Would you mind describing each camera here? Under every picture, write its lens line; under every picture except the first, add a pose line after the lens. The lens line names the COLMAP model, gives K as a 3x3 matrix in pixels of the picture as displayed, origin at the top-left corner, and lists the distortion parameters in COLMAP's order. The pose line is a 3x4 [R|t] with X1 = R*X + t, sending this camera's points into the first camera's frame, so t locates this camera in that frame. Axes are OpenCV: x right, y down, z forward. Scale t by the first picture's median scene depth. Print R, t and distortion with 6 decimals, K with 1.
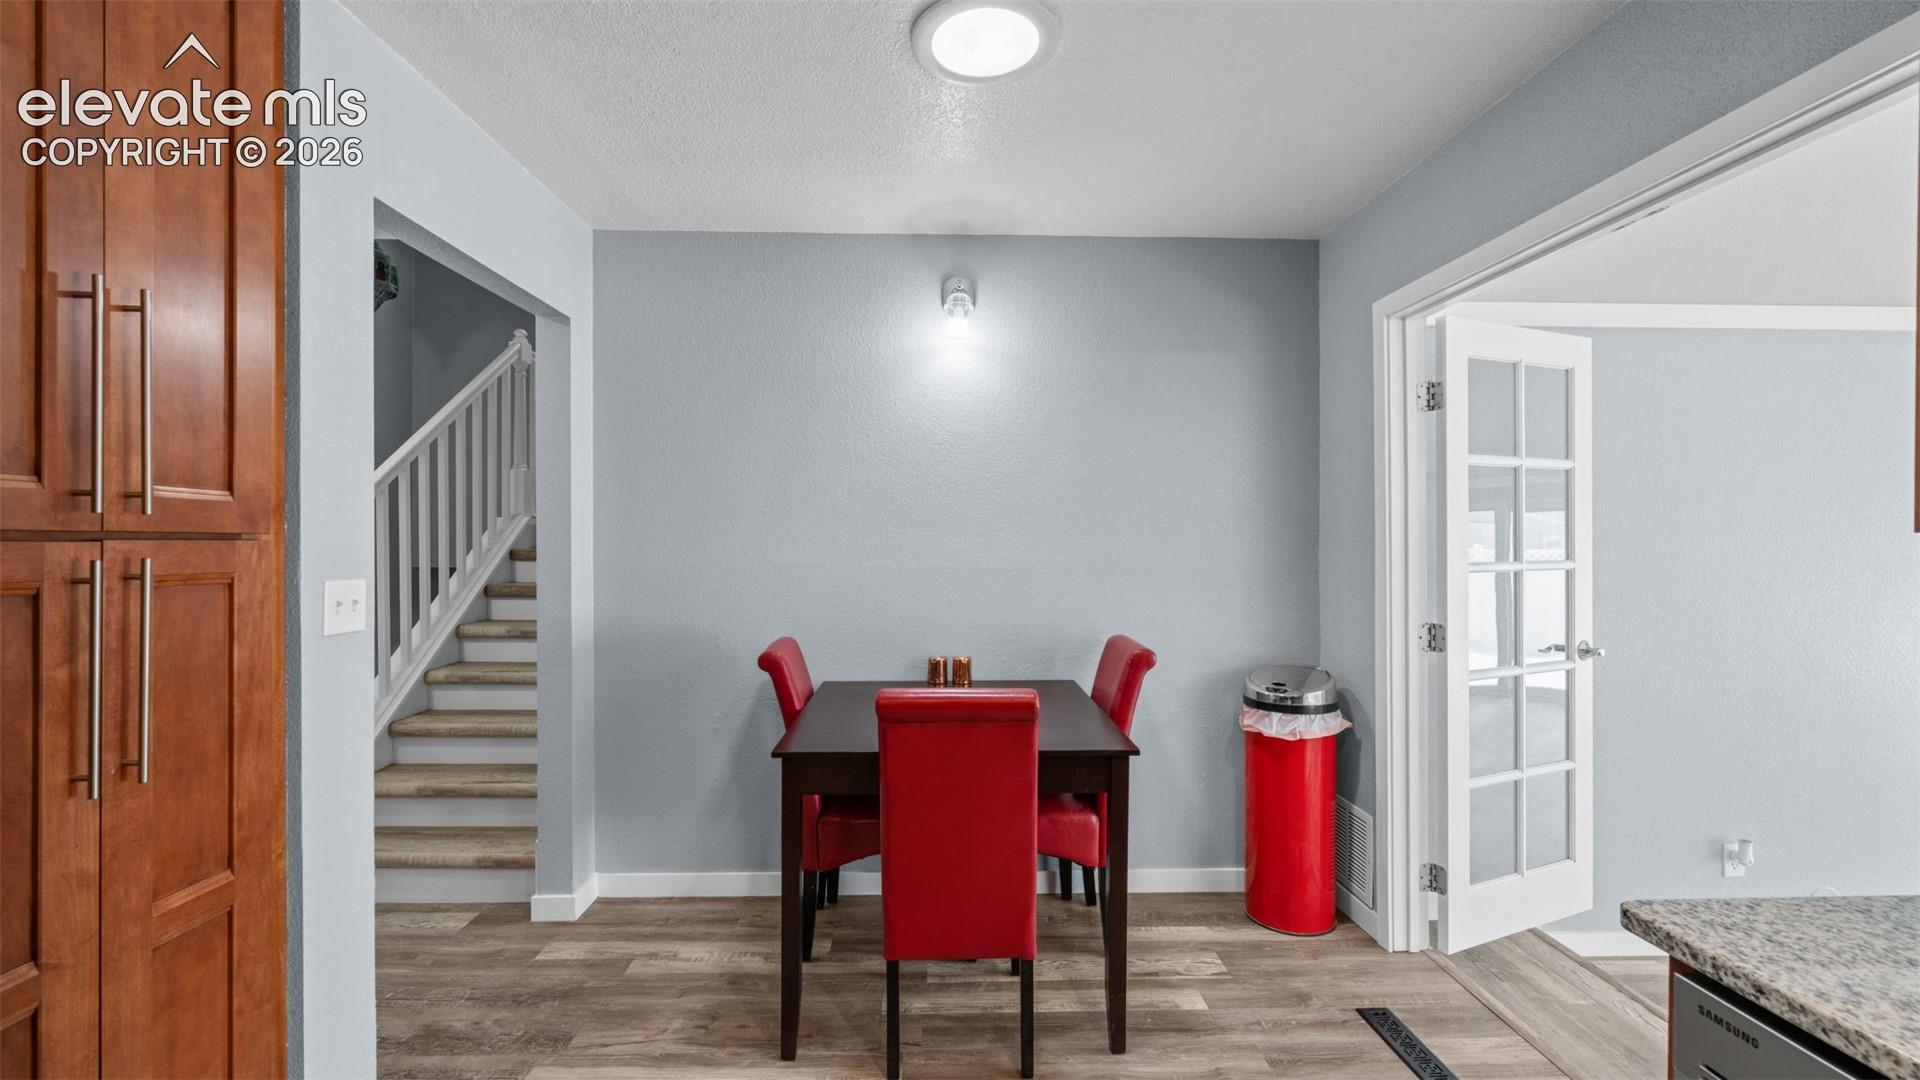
lens RADIAL K [[781.2, 0, 966.7], [0, 781.2, 544.3], [0, 0, 1]] dist [0.000191, -0.001779]
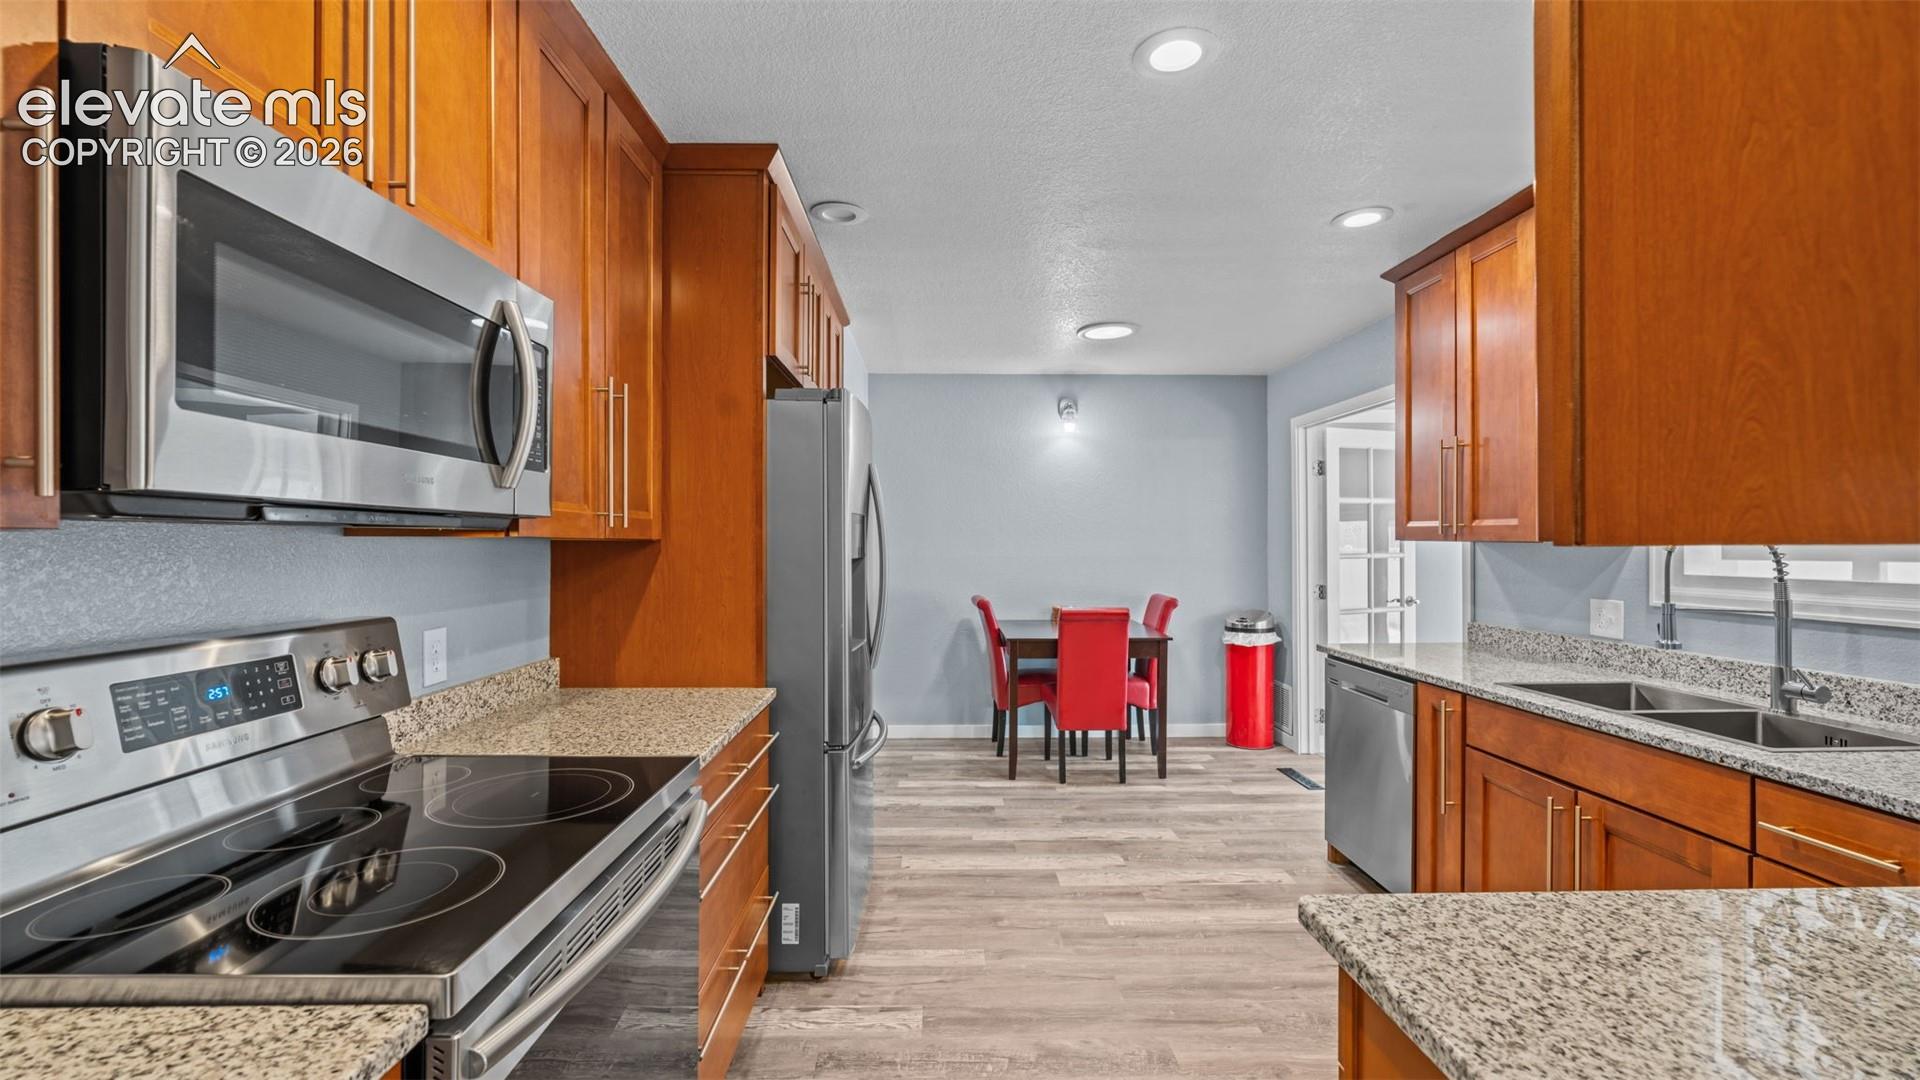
lens RADIAL K [[781.2, 0, 963.1], [0, 781.2, 541.1], [0, 0, 1]] dist [0.000191, -0.001779]
pose [[0.999997, -0.001202, -0.002321, -0.275249], [0.001196, 0.999996, -0.002486, -0.003039], [0.002324, 0.002483, 0.999994, -0.899763]]
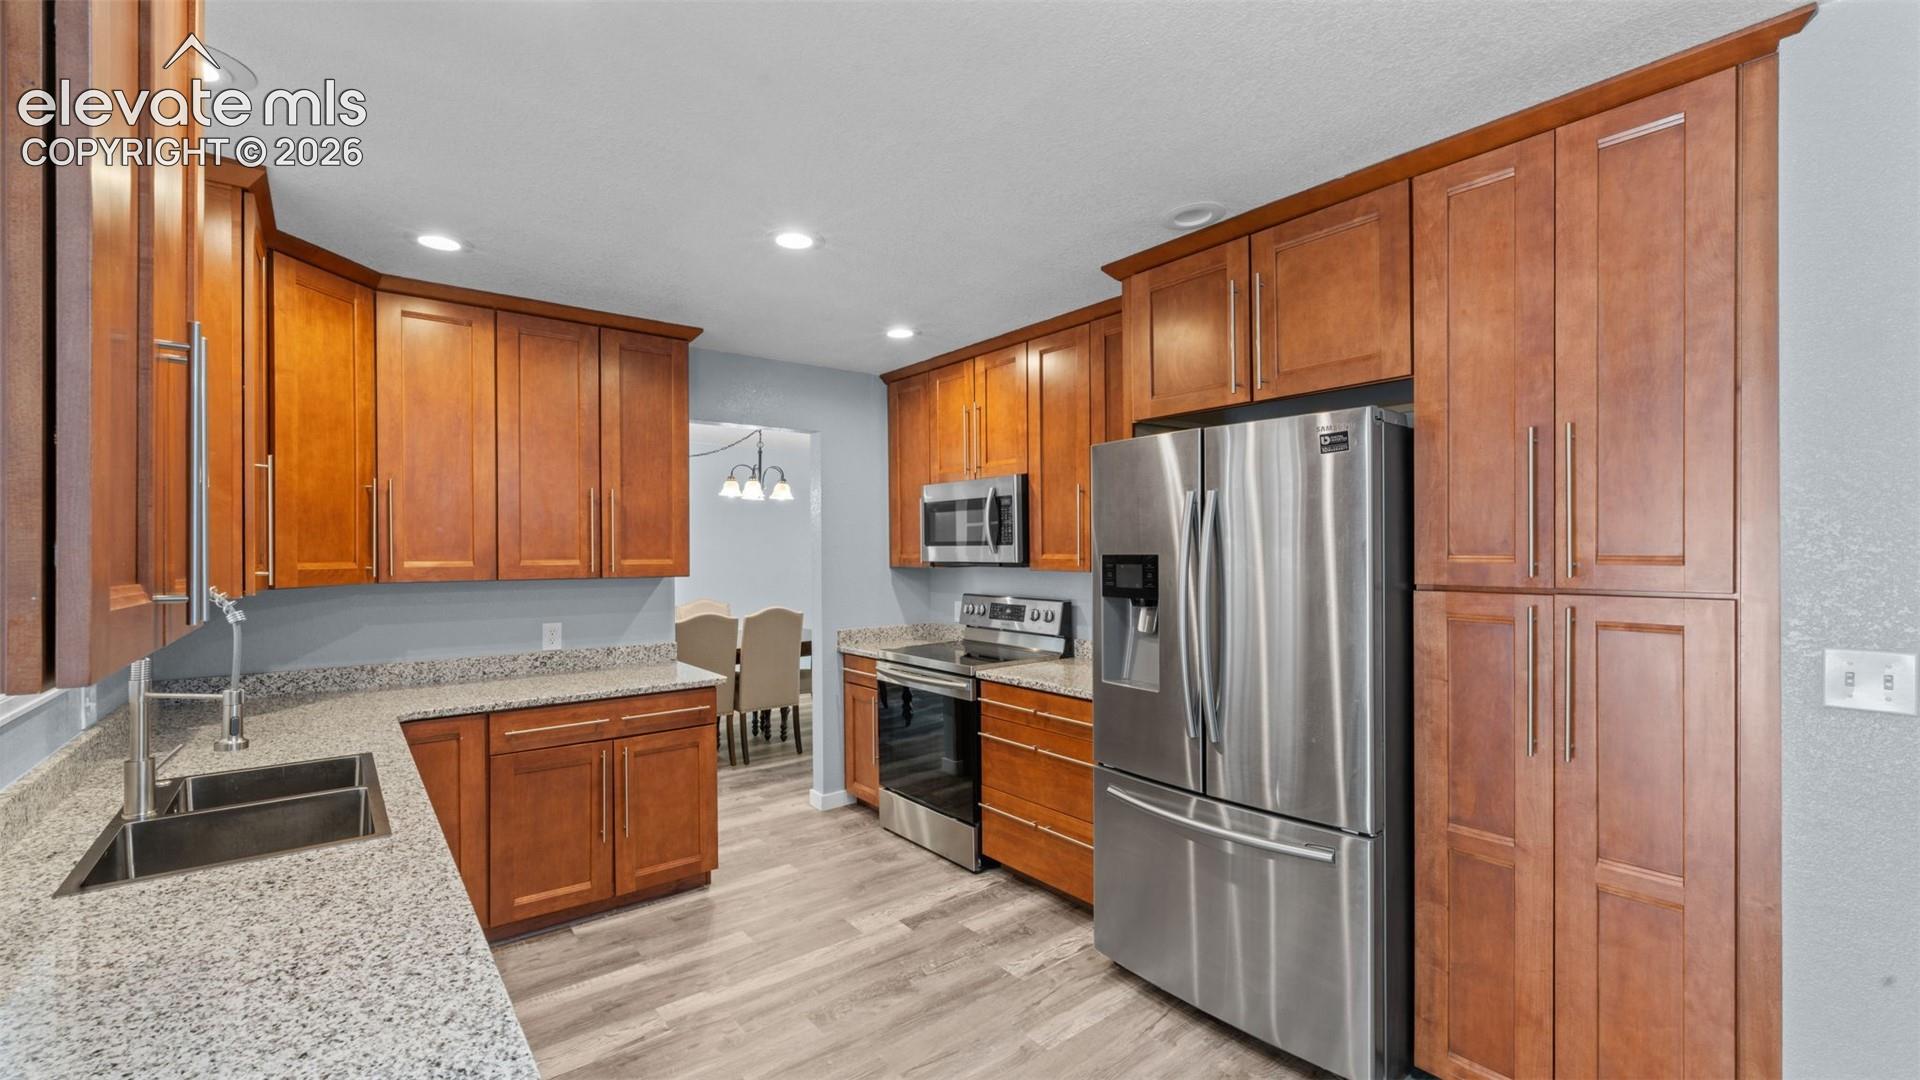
lens RADIAL K [[781.2, 0, 952.3], [0, 781.2, 556.7], [0, 0, 1]] dist [0.000191, -0.001779]
pose [[-0.796409, 0.010309, -0.604670, 0.346071], [0.005414, 0.999936, 0.009916, -0.046252], [0.604734, 0.004623, -0.796414, 0.686780]]
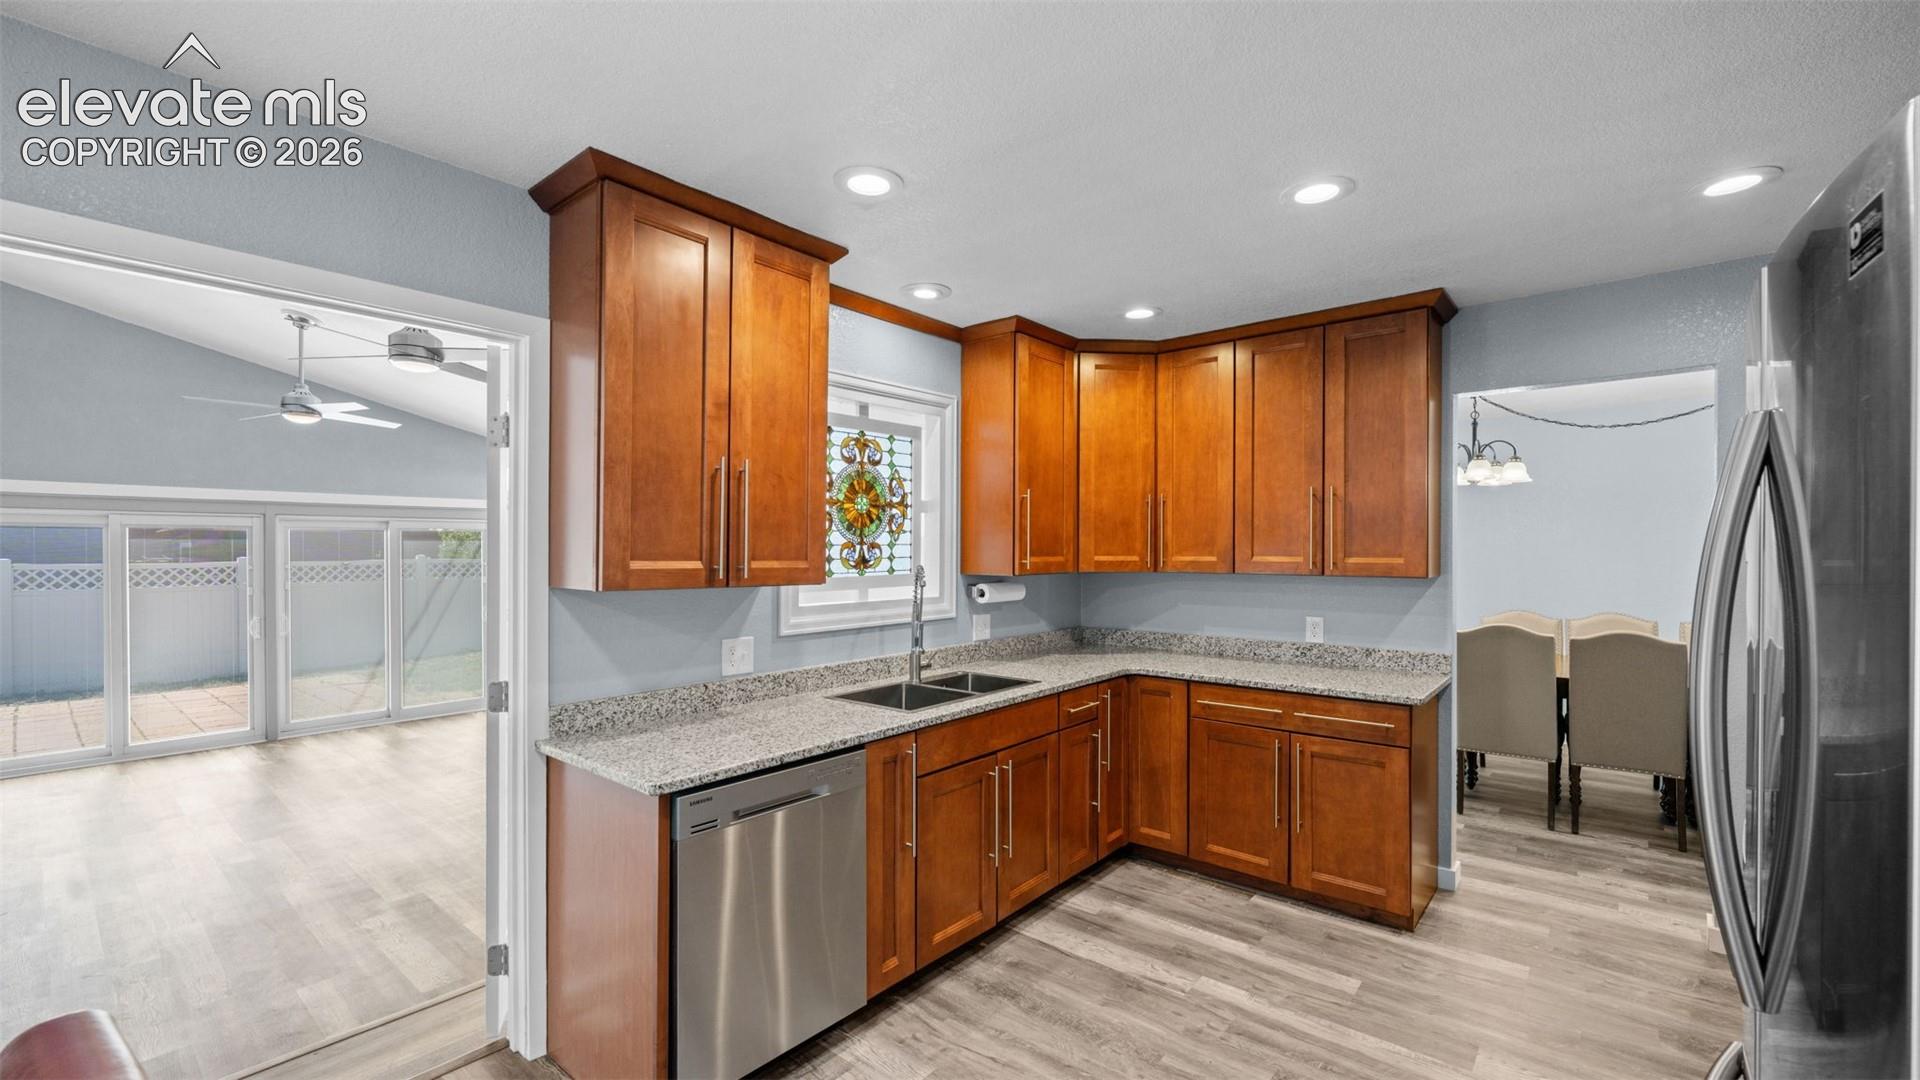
lens RADIAL K [[781.2, 0, 953.6], [0, 781.2, 555.3], [0, 0, 1]] dist [0.000191, -0.001779]
pose [[-0.752141, -0.003397, 0.658994, -0.349679], [0.002296, 0.999967, 0.007775, -0.046249], [-0.658998, 0.007360, -0.752108, 0.690328]]
